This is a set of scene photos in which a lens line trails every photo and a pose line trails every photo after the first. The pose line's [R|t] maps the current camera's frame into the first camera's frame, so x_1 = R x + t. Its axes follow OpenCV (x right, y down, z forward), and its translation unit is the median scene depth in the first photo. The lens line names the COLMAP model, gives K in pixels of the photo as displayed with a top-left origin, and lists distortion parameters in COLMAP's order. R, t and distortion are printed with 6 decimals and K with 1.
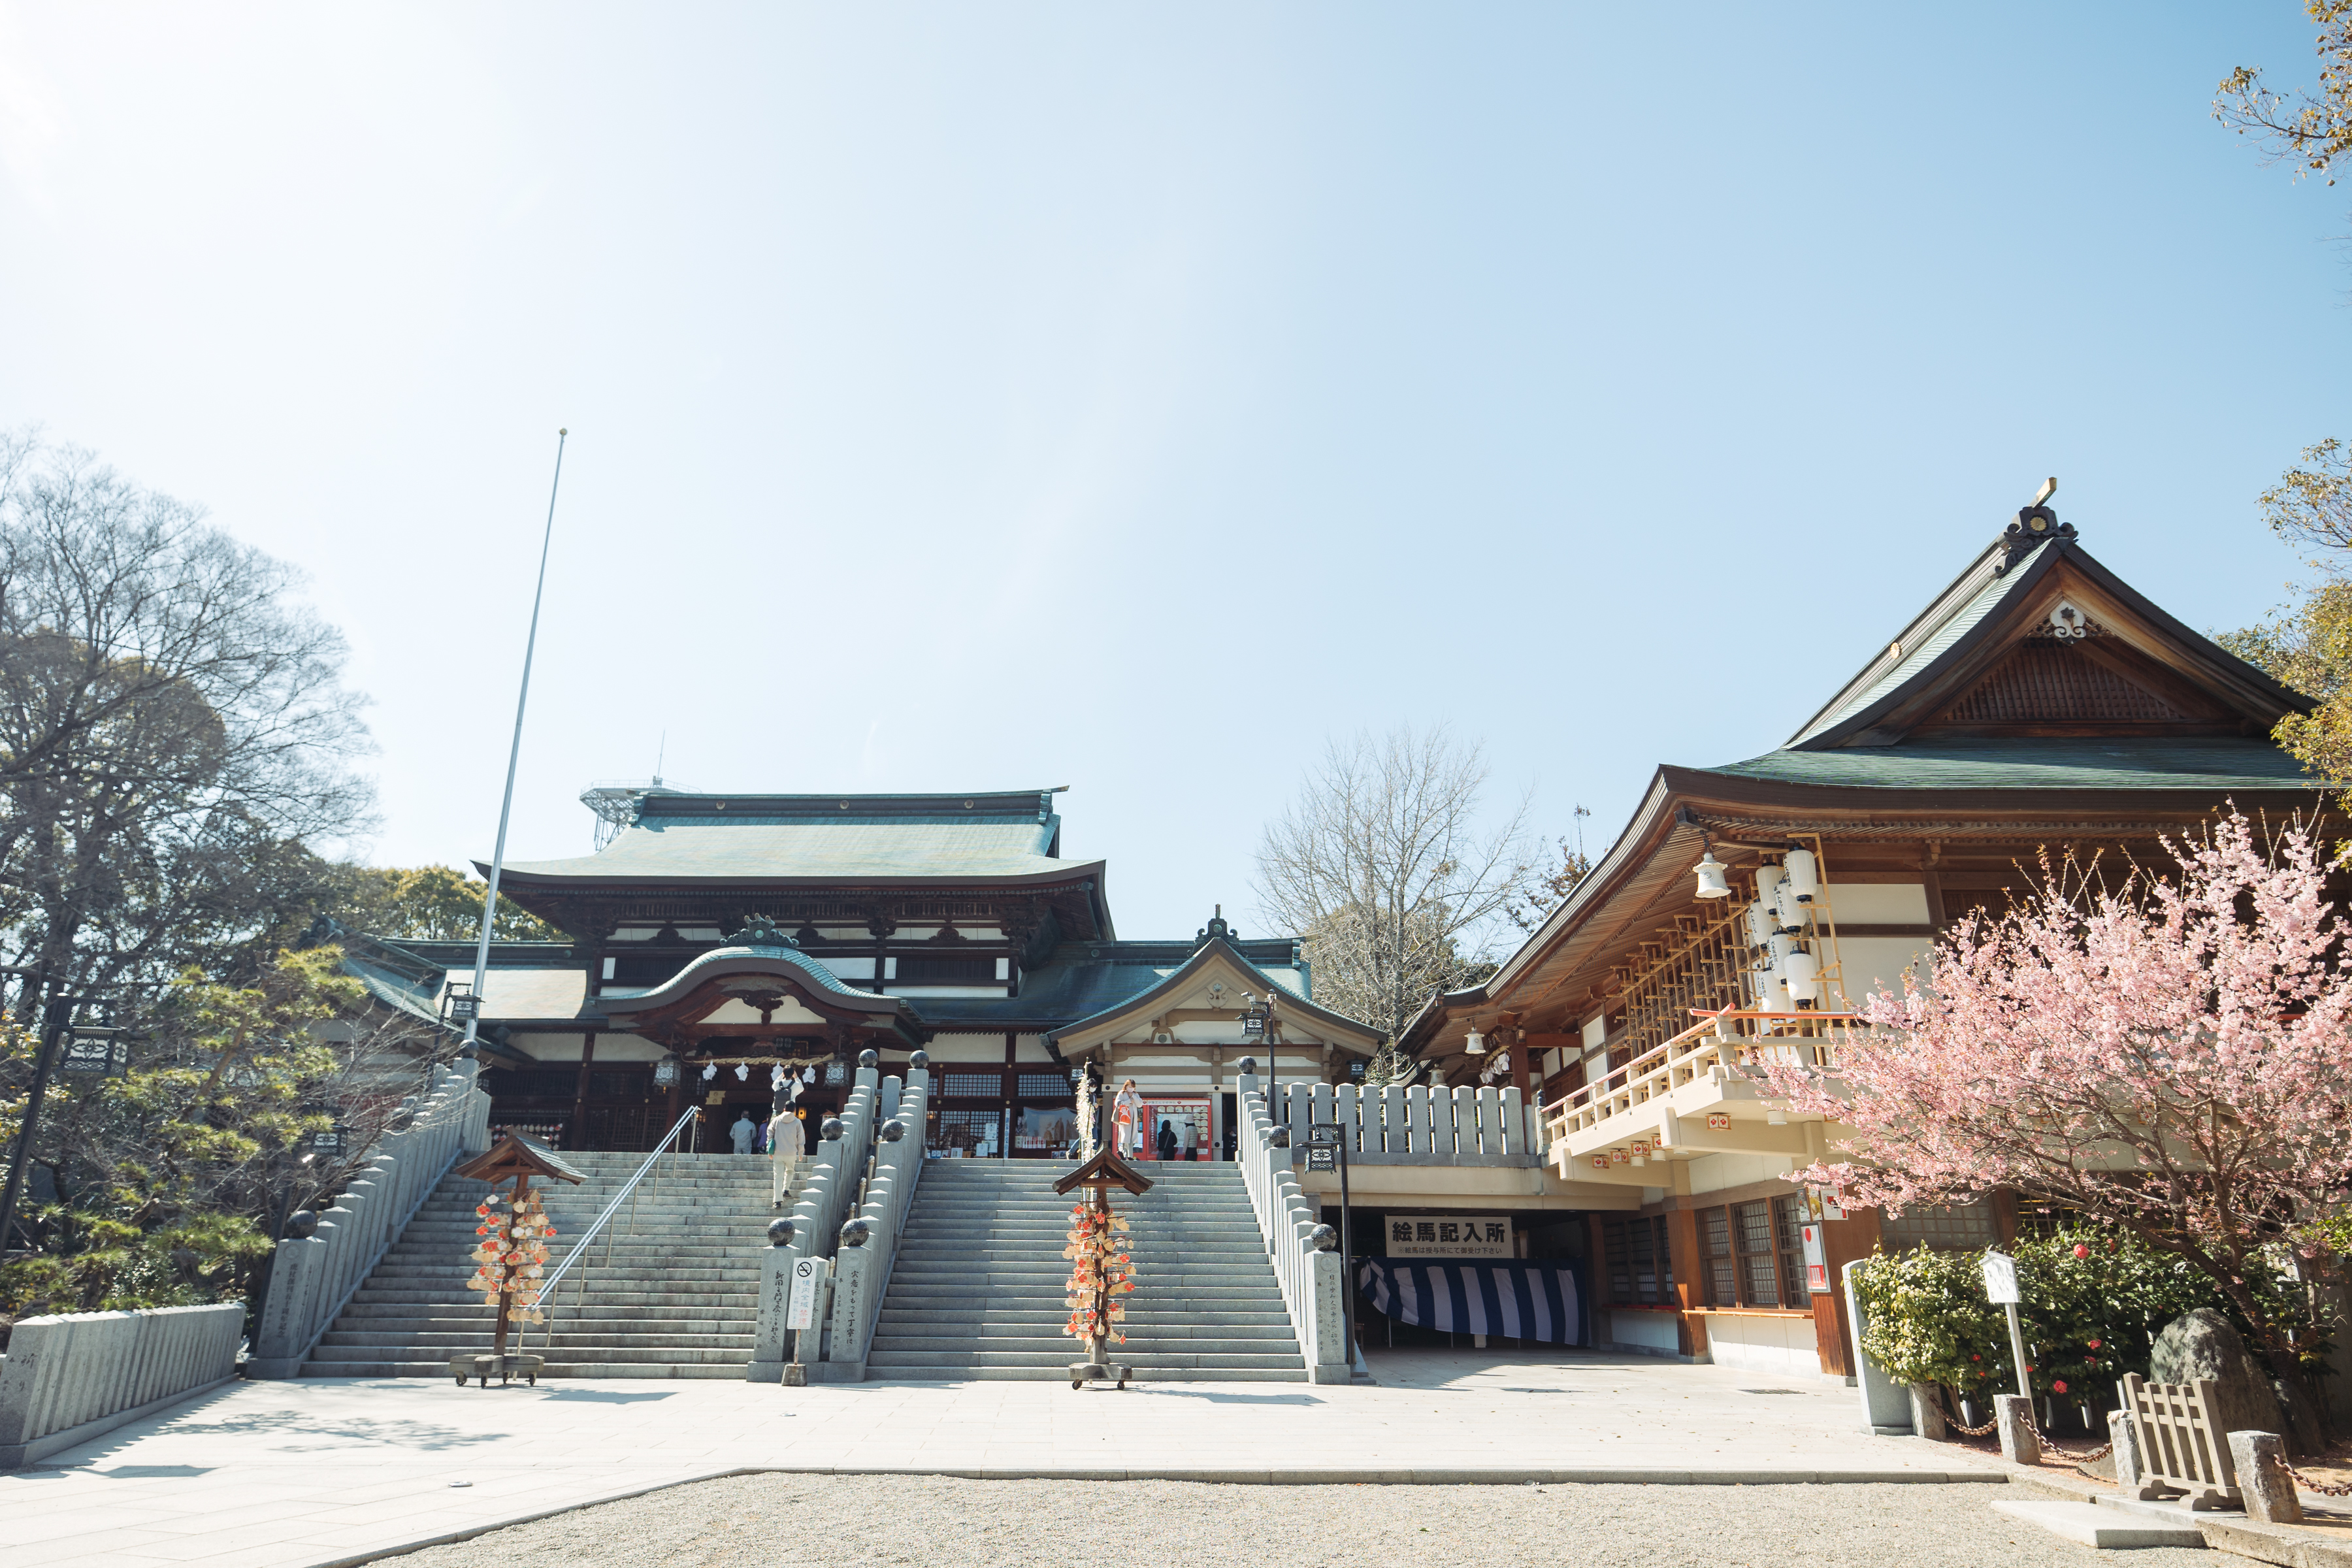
lens RADIAL K [[1451.2, 0, 1176.0], [0, 1451.2, 784.0], [0, 0, 1]] dist [0.005834, 0.000686]
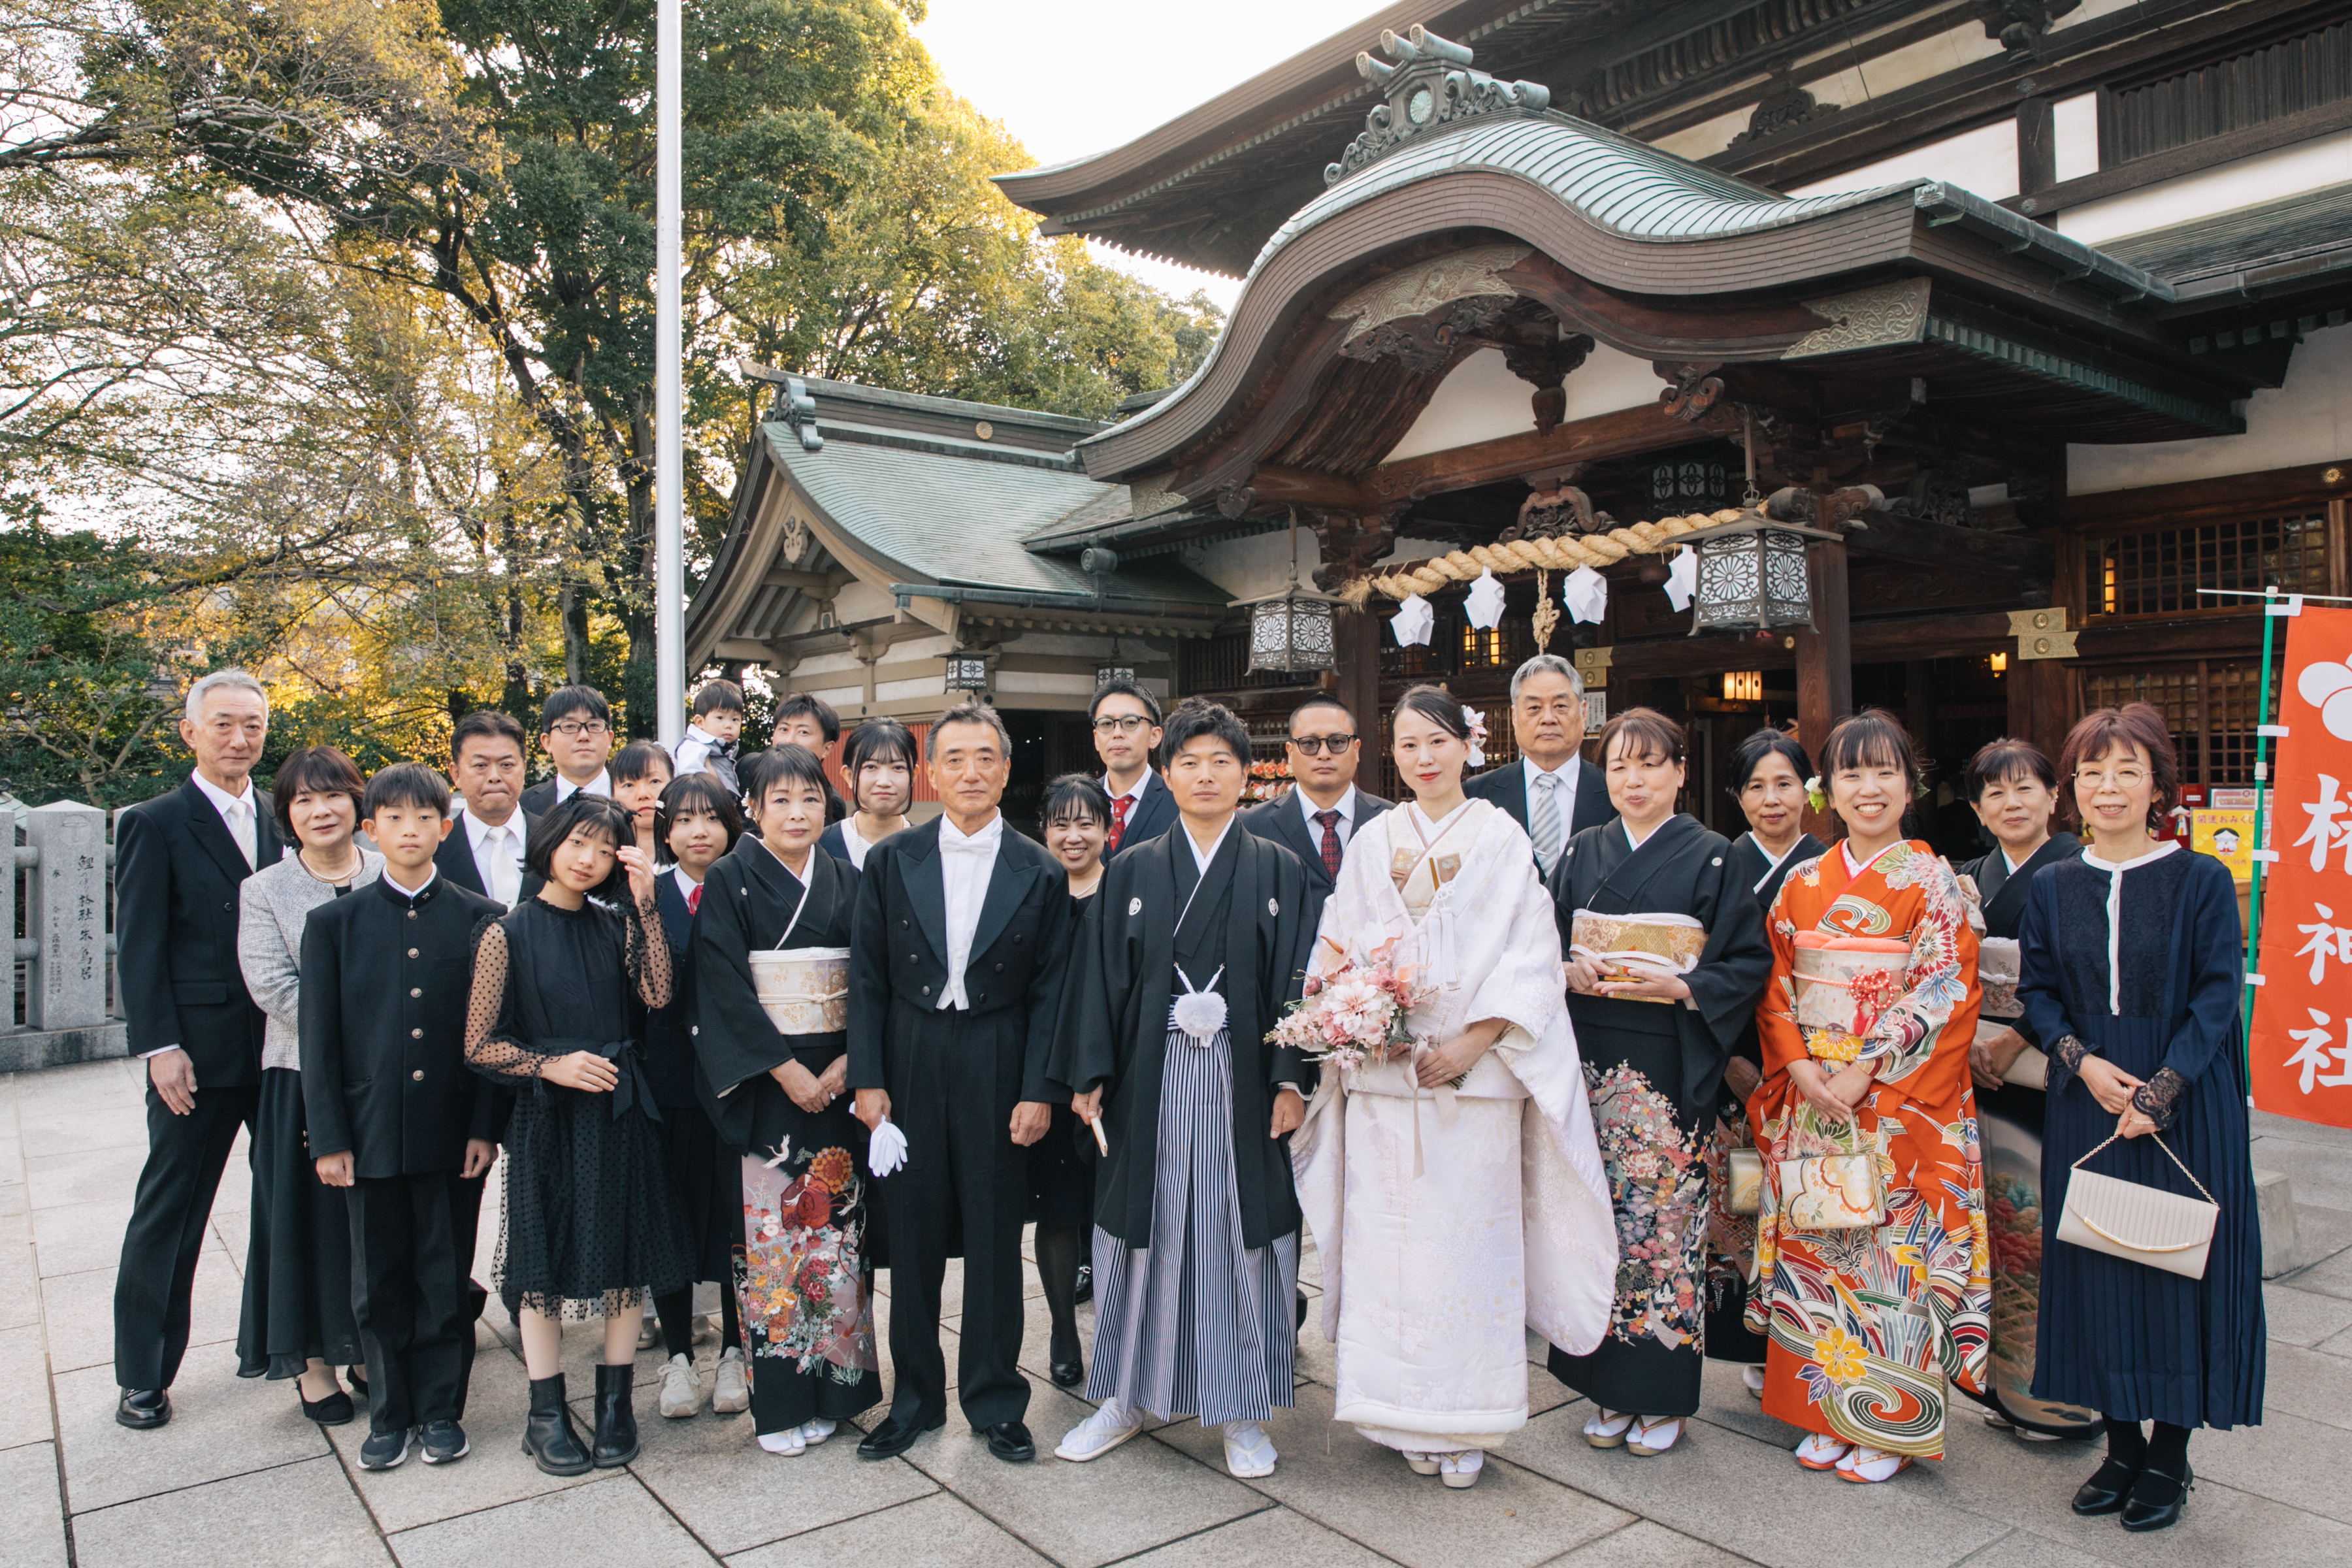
lens RADIAL K [[1687.7, 0, 1180.3], [0, 1687.7, 753.8], [0, 0, 1]] dist [-0.110742, 0.094760]
pose [[0.615140, -0.029003, -0.787884, -0.074730], [0.271747, 0.945887, 0.177346, 0.148517], [0.740105, -0.323198, 0.589735, 0.739622]]
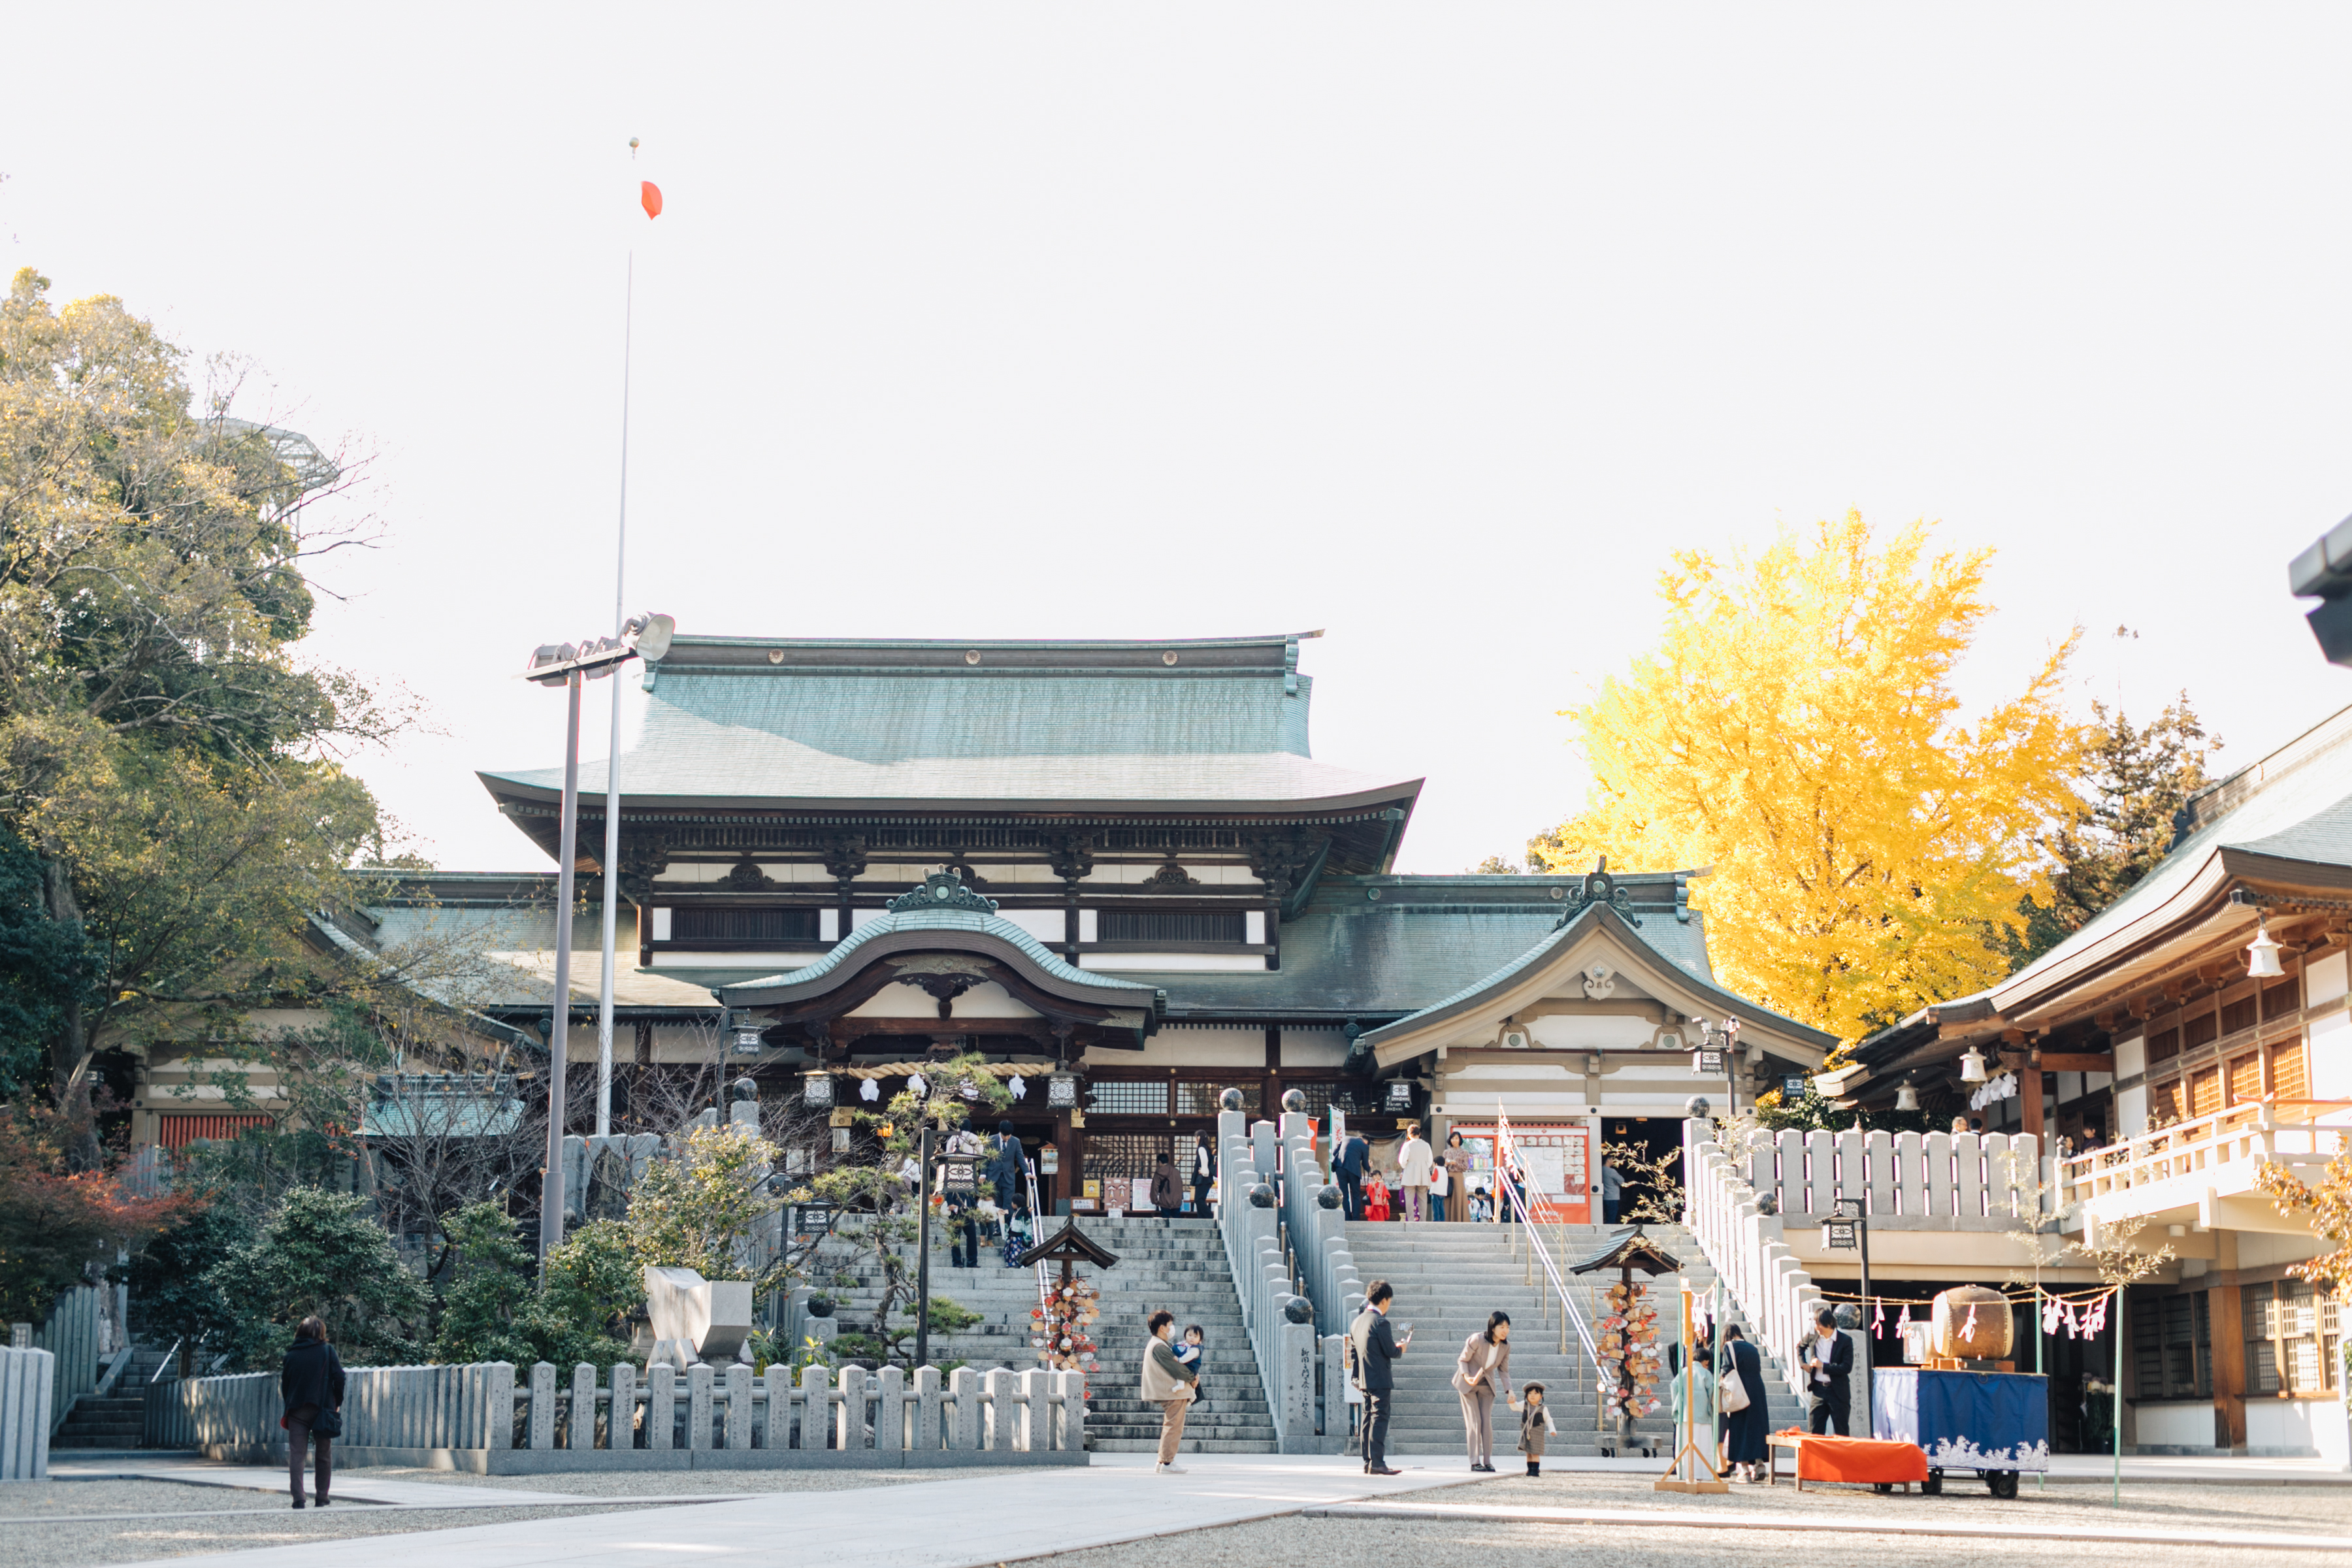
lens RADIAL K [[3565.1, 0, 1268.1], [0, 3565.1, 791.1], [0, 0, 1]] dist [0.084485, 0.064038]
pose [[0.998980, 0.004706, 0.044905, -0.206278], [-0.011679, 0.987639, 0.156310, -0.210840], [-0.043614, -0.156675, 0.986687, -0.673554]]
